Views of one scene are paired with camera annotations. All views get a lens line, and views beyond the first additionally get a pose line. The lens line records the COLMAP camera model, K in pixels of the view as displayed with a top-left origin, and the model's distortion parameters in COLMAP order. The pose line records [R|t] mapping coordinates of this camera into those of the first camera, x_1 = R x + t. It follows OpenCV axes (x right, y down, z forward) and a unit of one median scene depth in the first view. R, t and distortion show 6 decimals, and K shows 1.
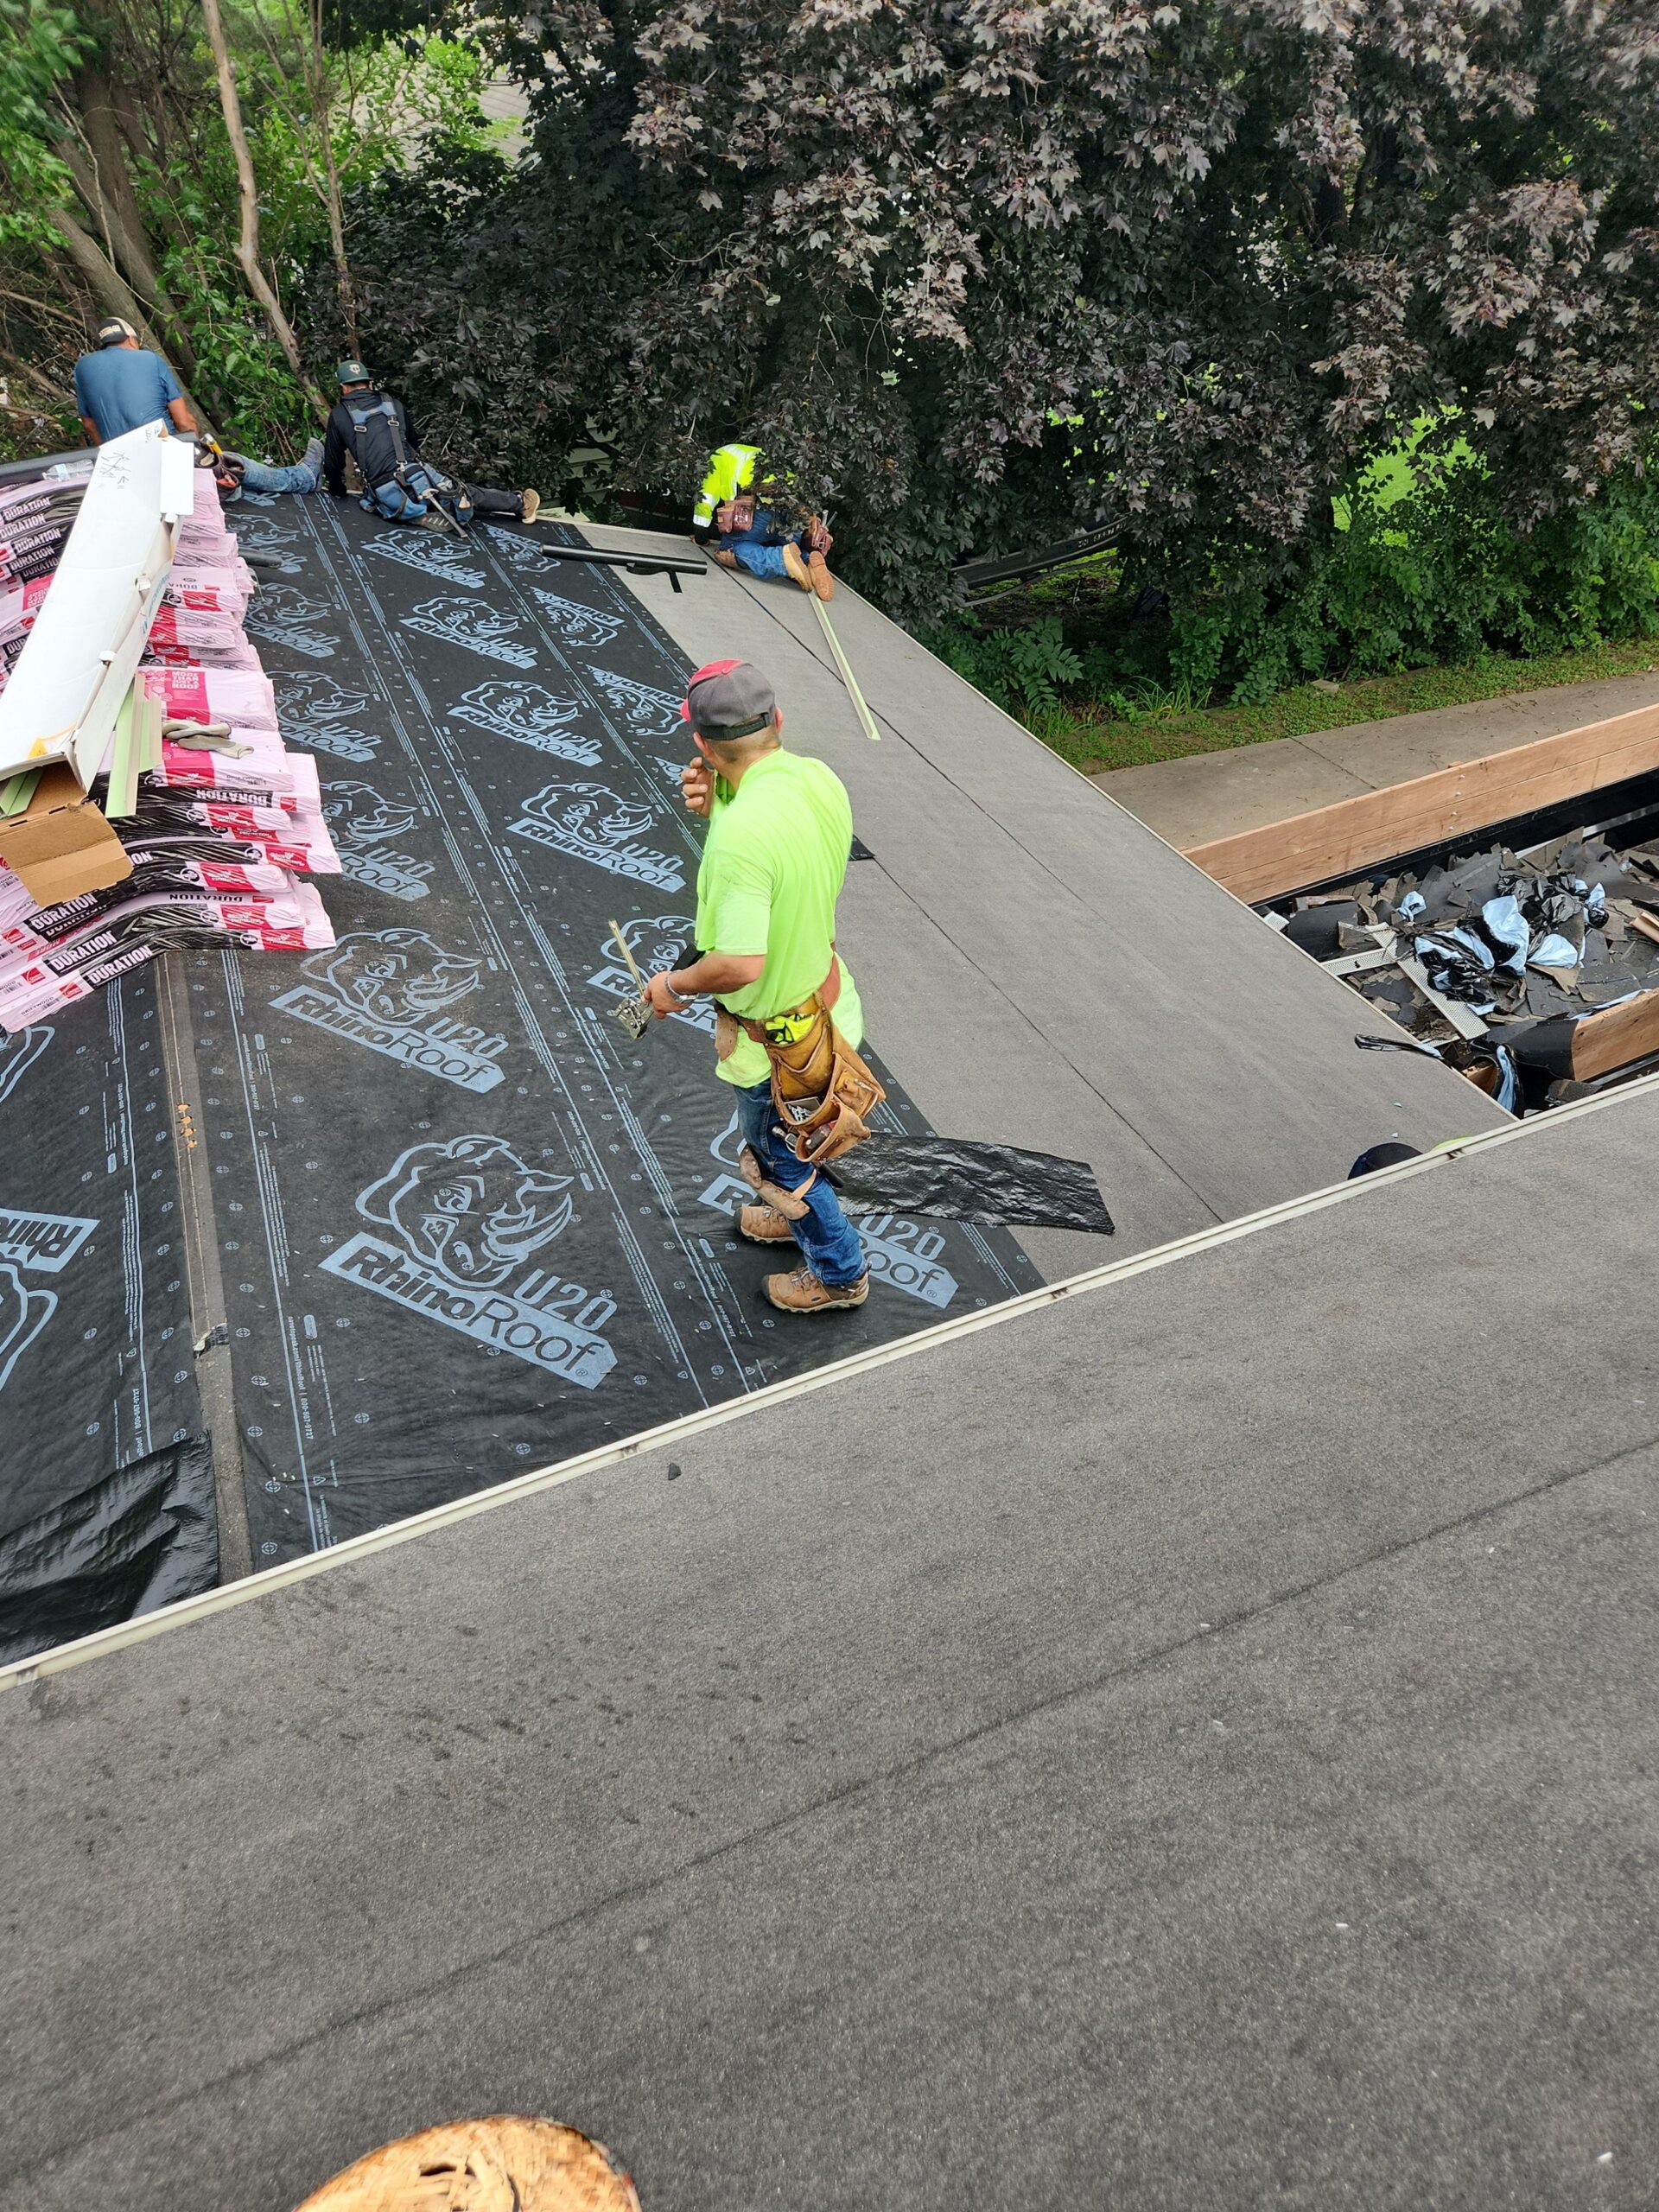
lens RADIAL K [[1433.9, 0, 829.5], [0, 1433.9, 1106.0], [0, 0, 1]] dist [0.046115, -0.030771]
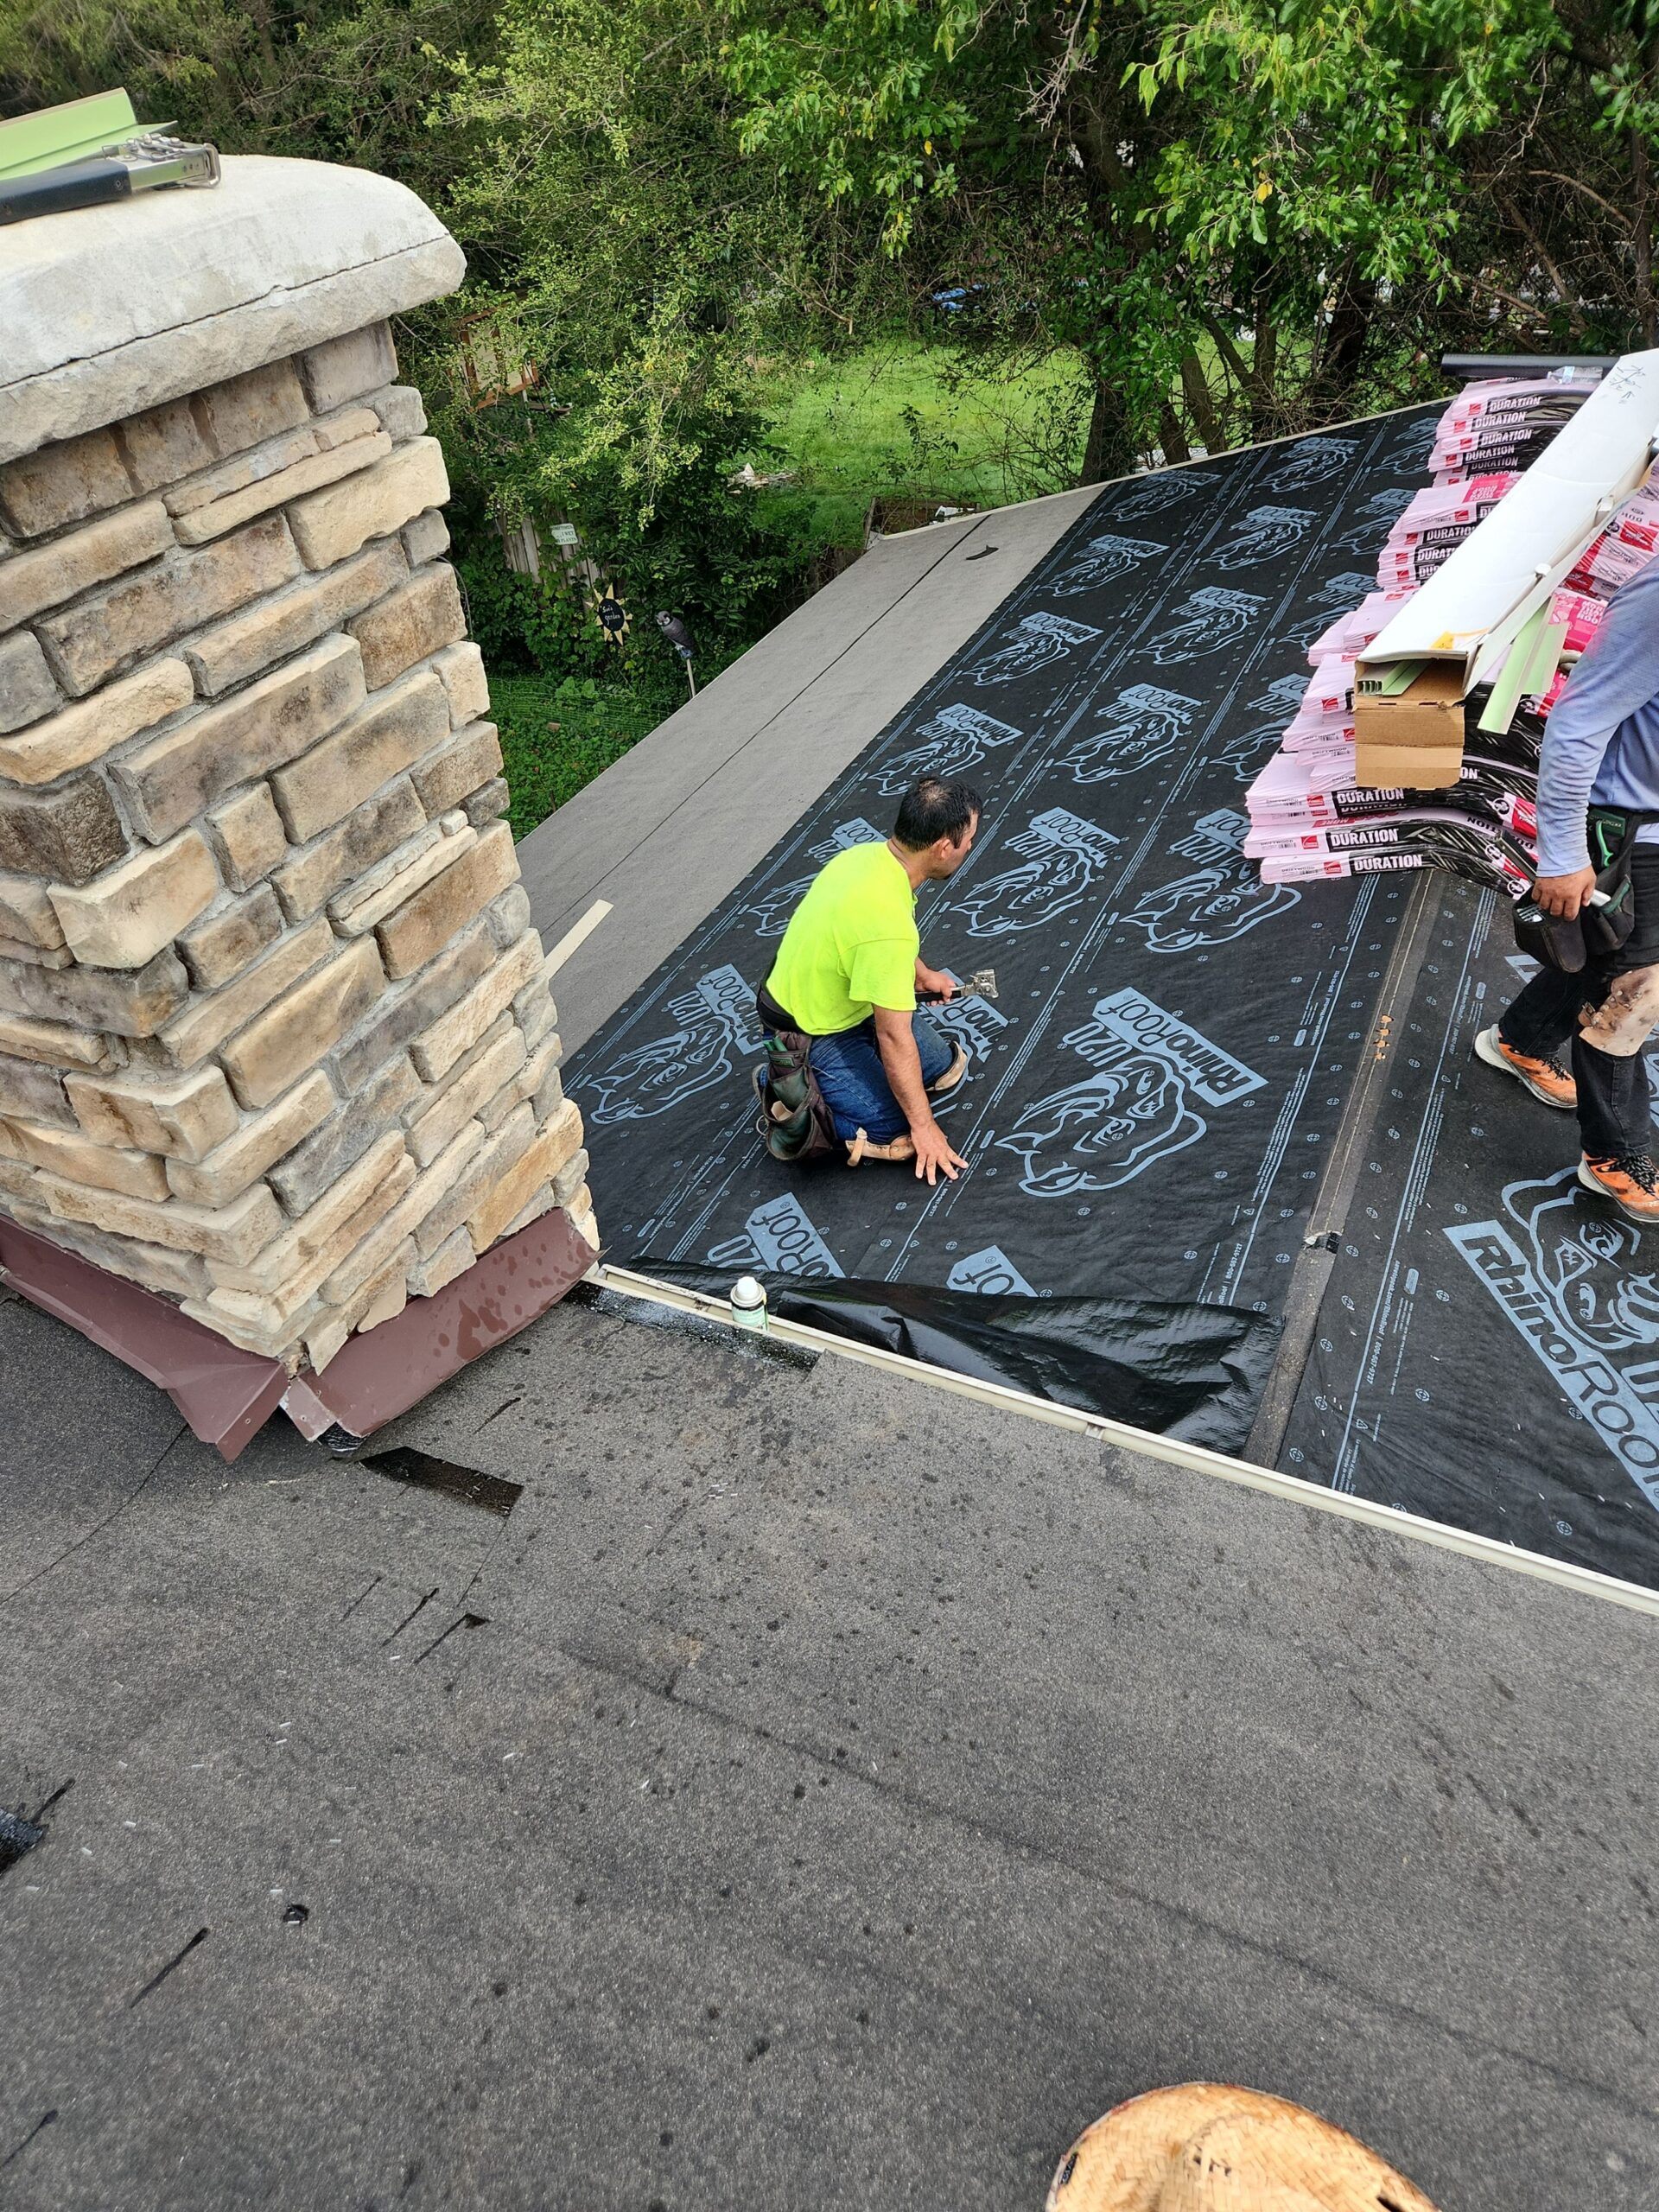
lens RADIAL K [[1433.9, 0, 829.5], [0, 1433.9, 1106.0], [0, 0, 1]] dist [0.046115, -0.030771]
pose [[0.679033, 0.476139, -0.558754, -0.123748], [-0.447488, 0.871841, 0.199119, 0.027915], [0.581953, 0.114827, 0.805075, -0.026424]]
